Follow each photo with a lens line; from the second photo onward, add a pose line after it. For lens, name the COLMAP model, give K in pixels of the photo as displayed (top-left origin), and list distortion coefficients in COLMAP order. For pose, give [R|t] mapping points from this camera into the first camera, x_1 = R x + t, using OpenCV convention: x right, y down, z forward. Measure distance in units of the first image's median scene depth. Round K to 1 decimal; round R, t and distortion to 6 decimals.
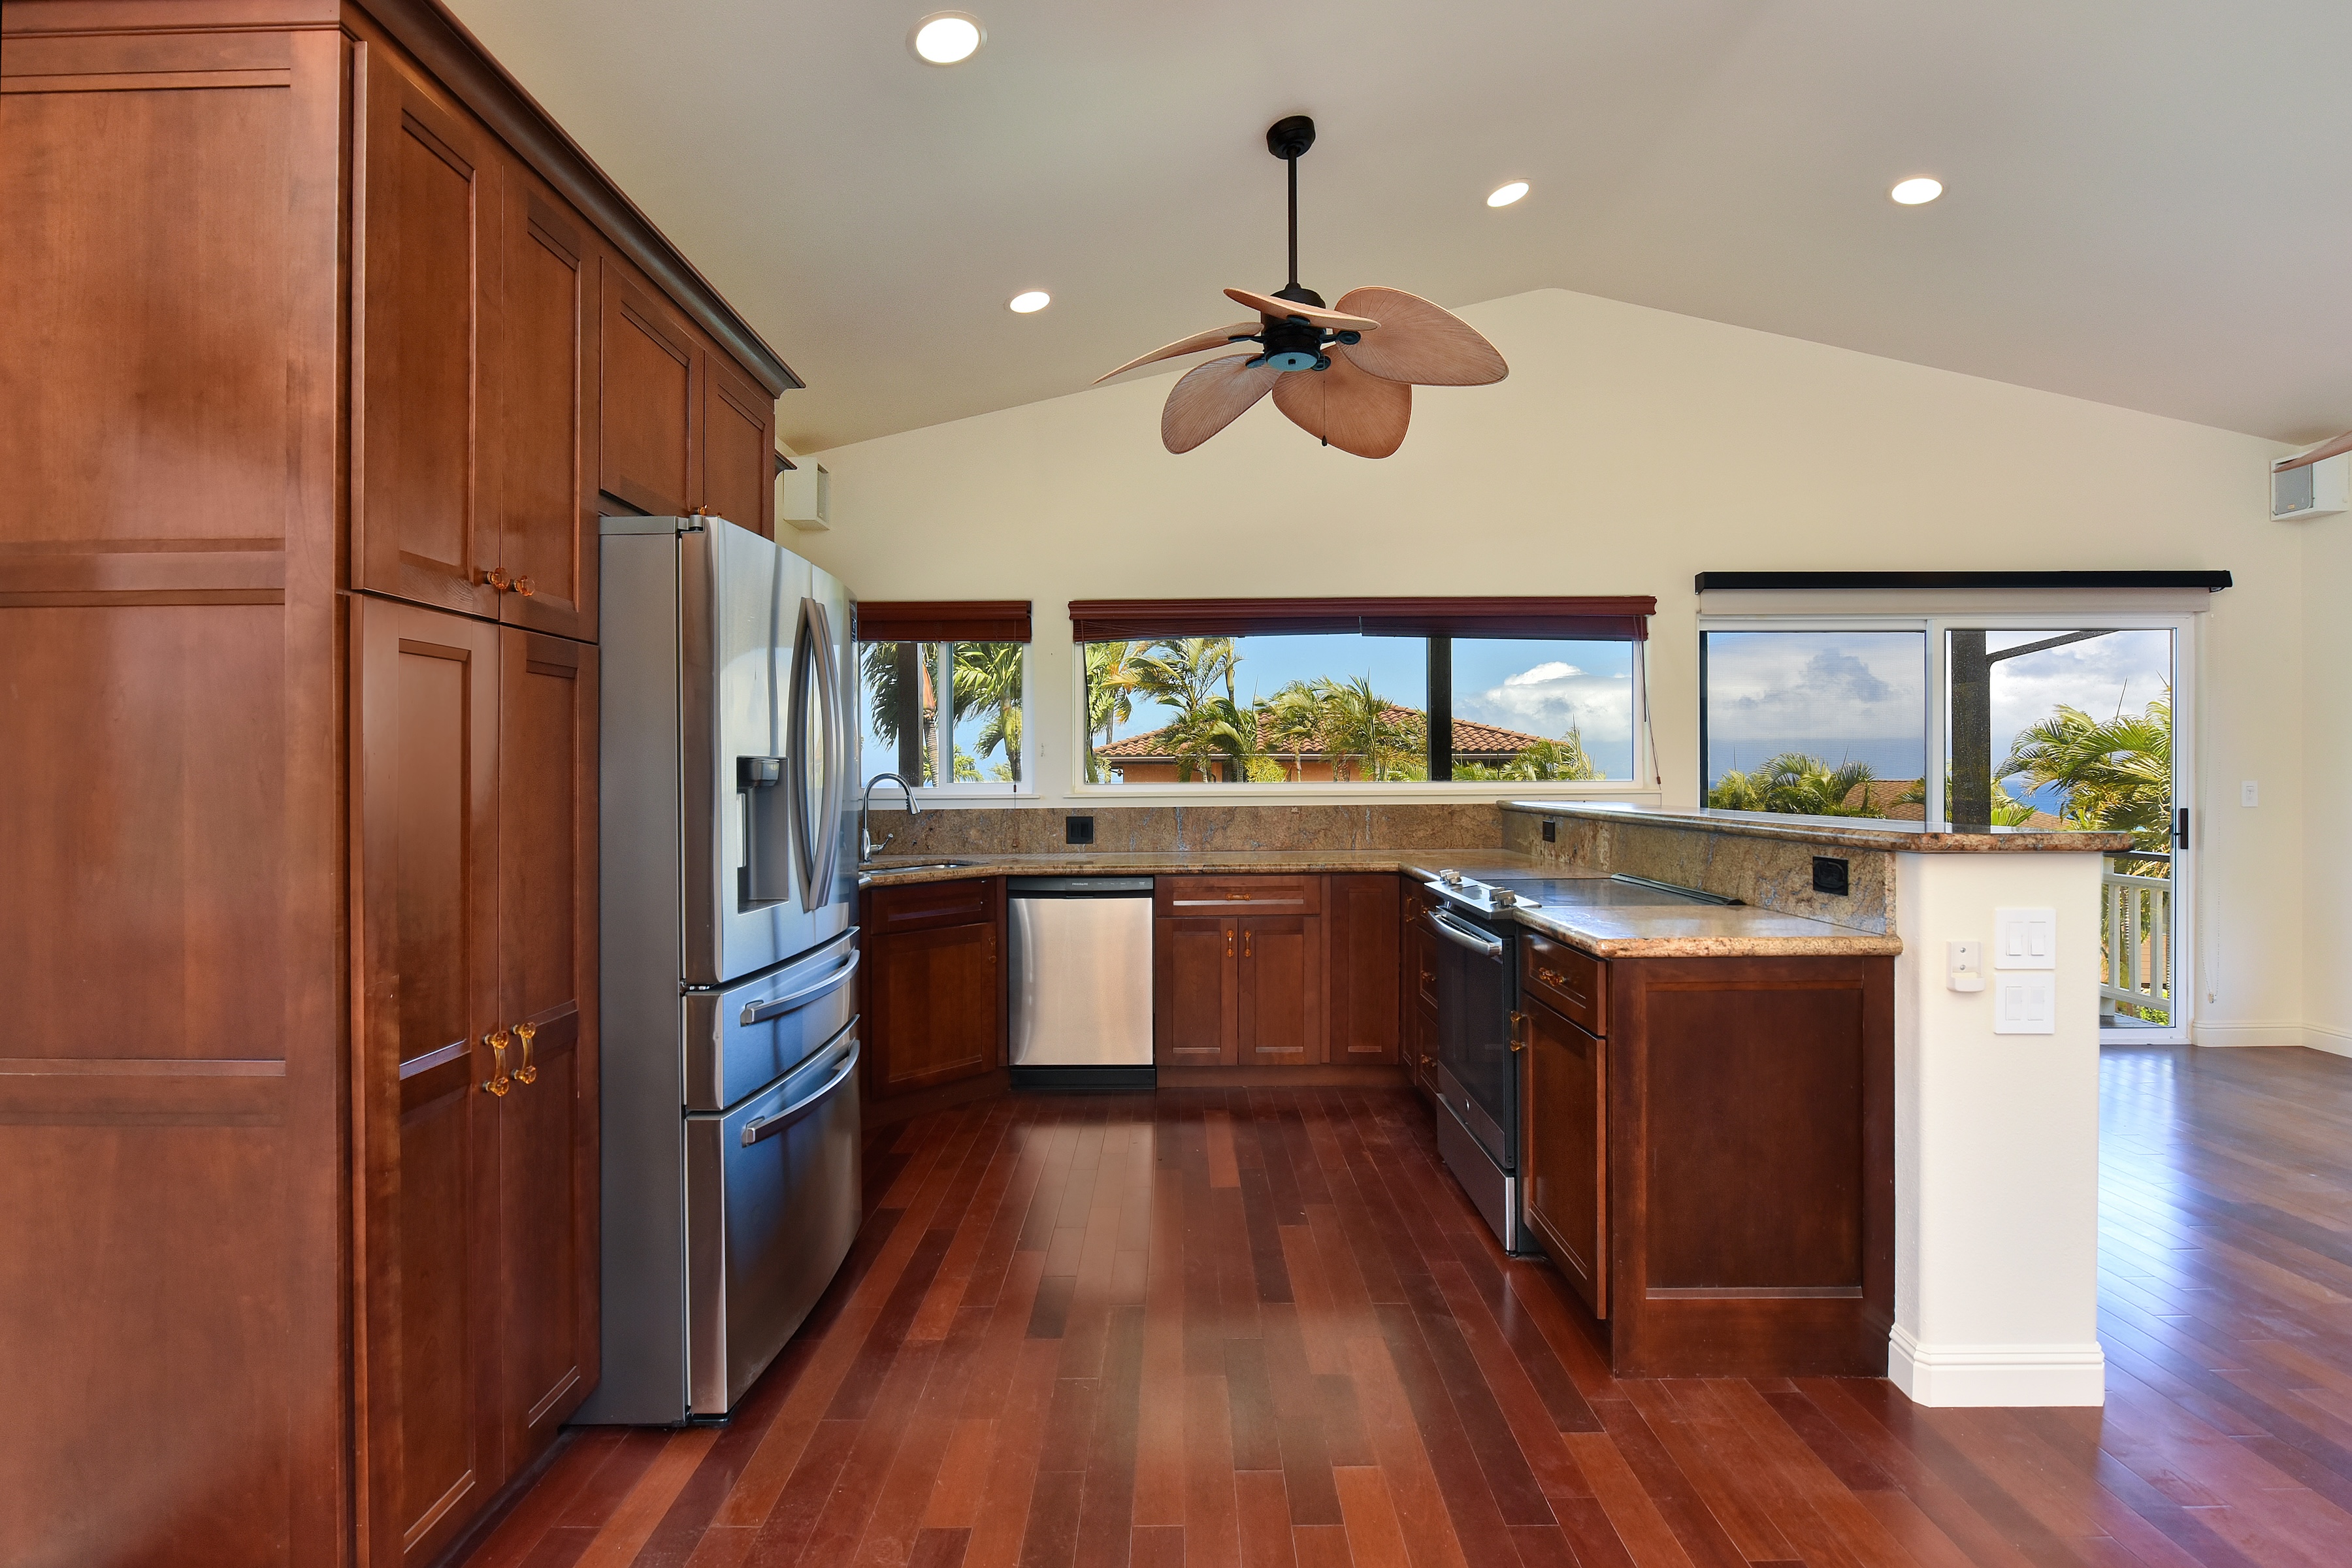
lens RADIAL K [[1066.2, 0, 1176.0], [0, 1066.2, 784.0], [0, 0, 1]] dist [0.001573, 0.000306]
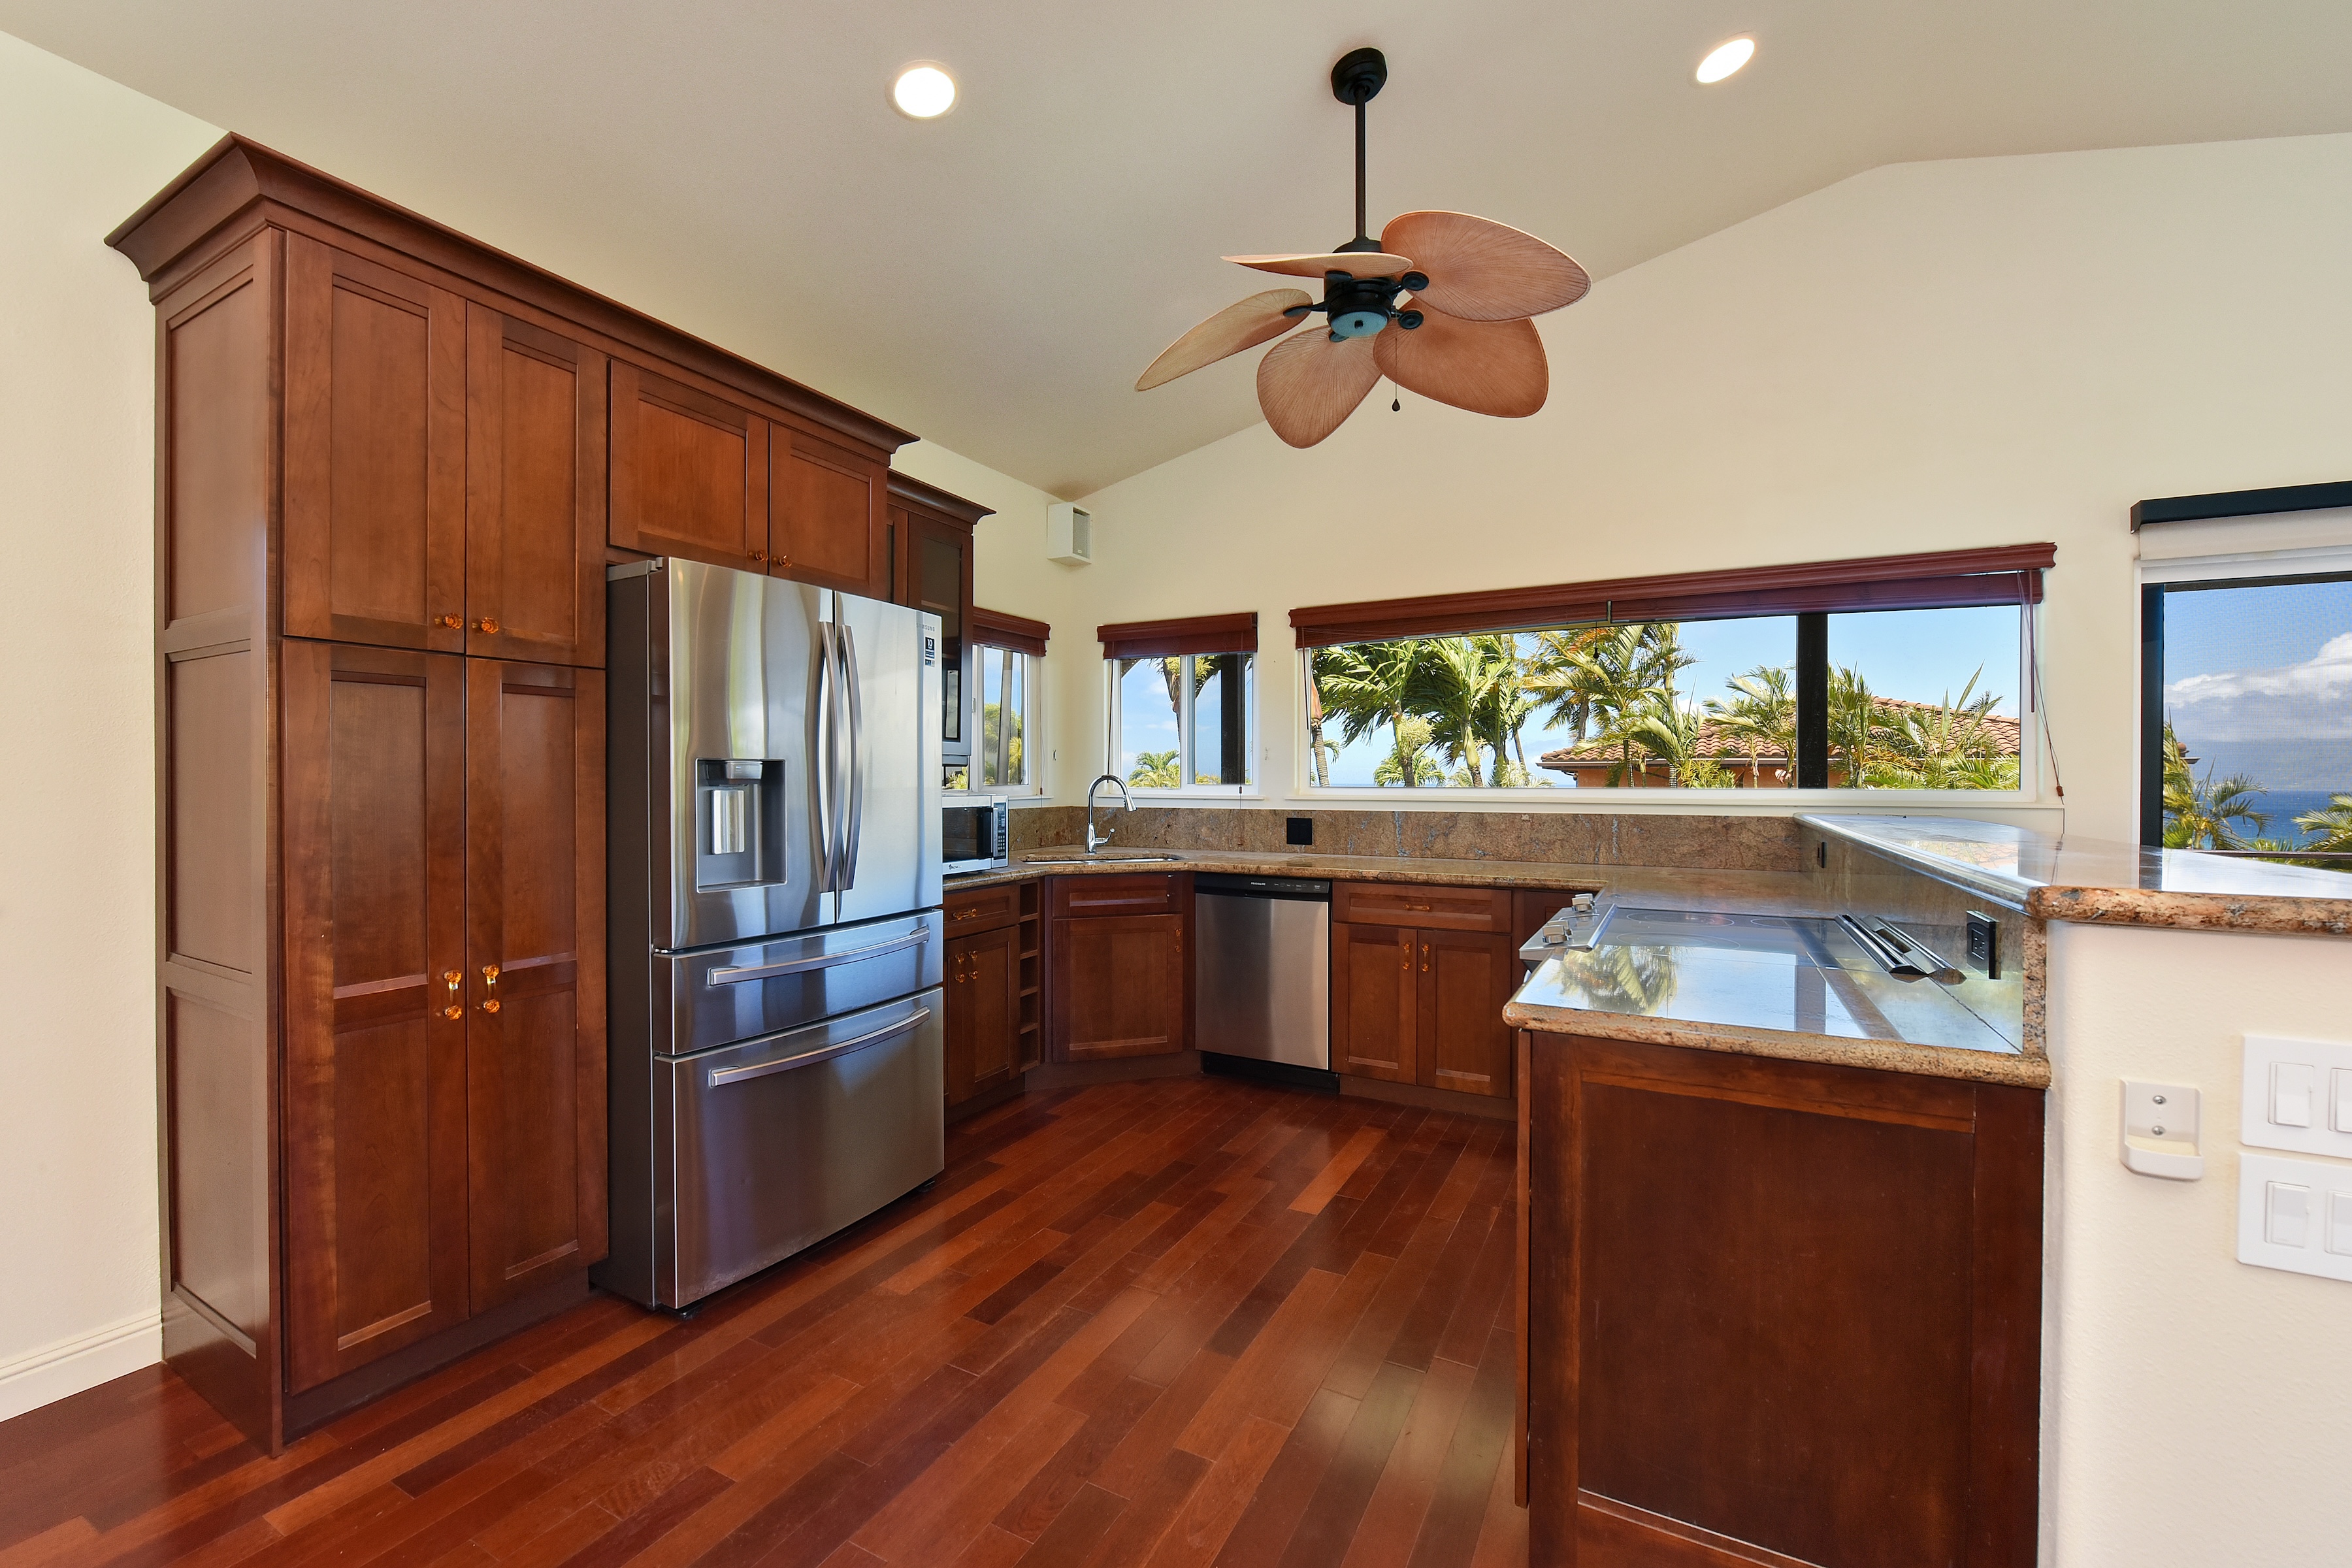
lens RADIAL K [[937.8, 0, 1166.0], [0, 937.8, 791.5], [0, 0, 1]] dist [-0.004931, -0.000402]
pose [[0.878364, 0.014781, -0.477763, 0.258295], [-0.011910, 0.999888, 0.009037, -0.002251], [0.477843, -0.002248, 0.878442, 0.162318]]
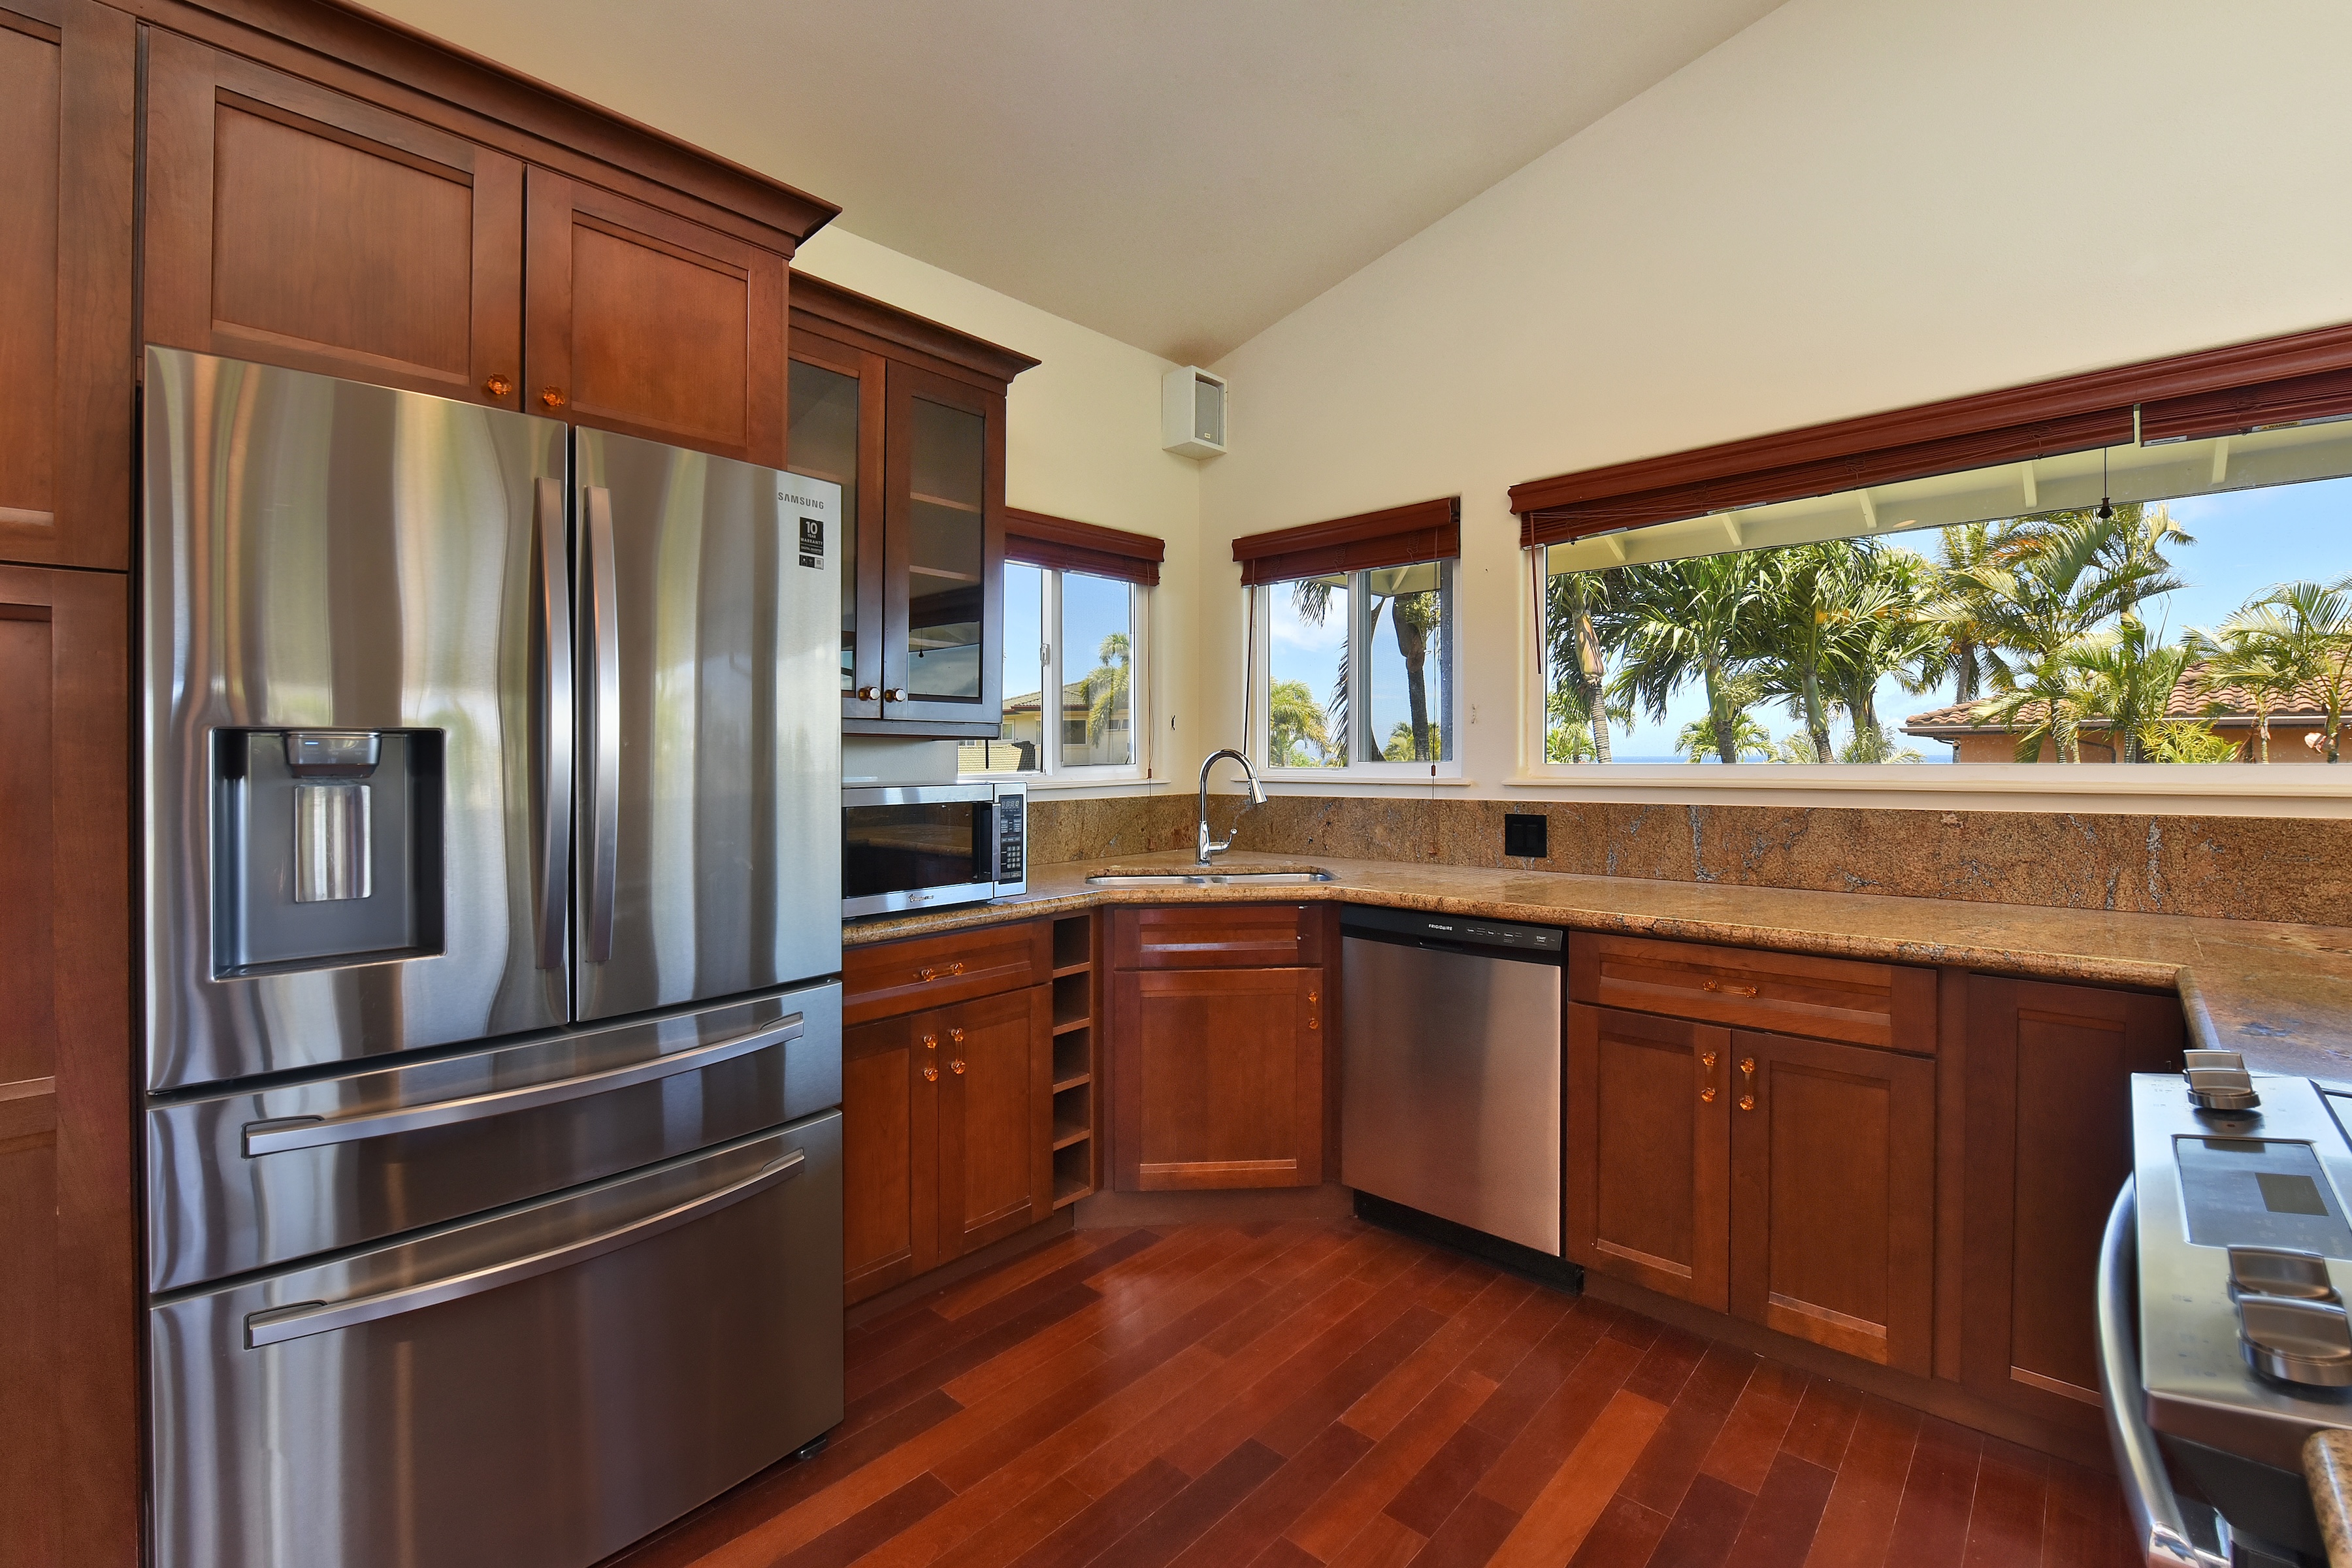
lens RADIAL K [[984.7, 0, 1181.3], [0, 984.7, 773.2], [0, 0, 1]] dist [0.001021, 0.000276]
pose [[0.731673, 0.015226, -0.681486, 0.187076], [-0.004333, 0.999834, 0.017687, -0.005462], [0.681642, -0.009988, 0.731617, 0.469445]]
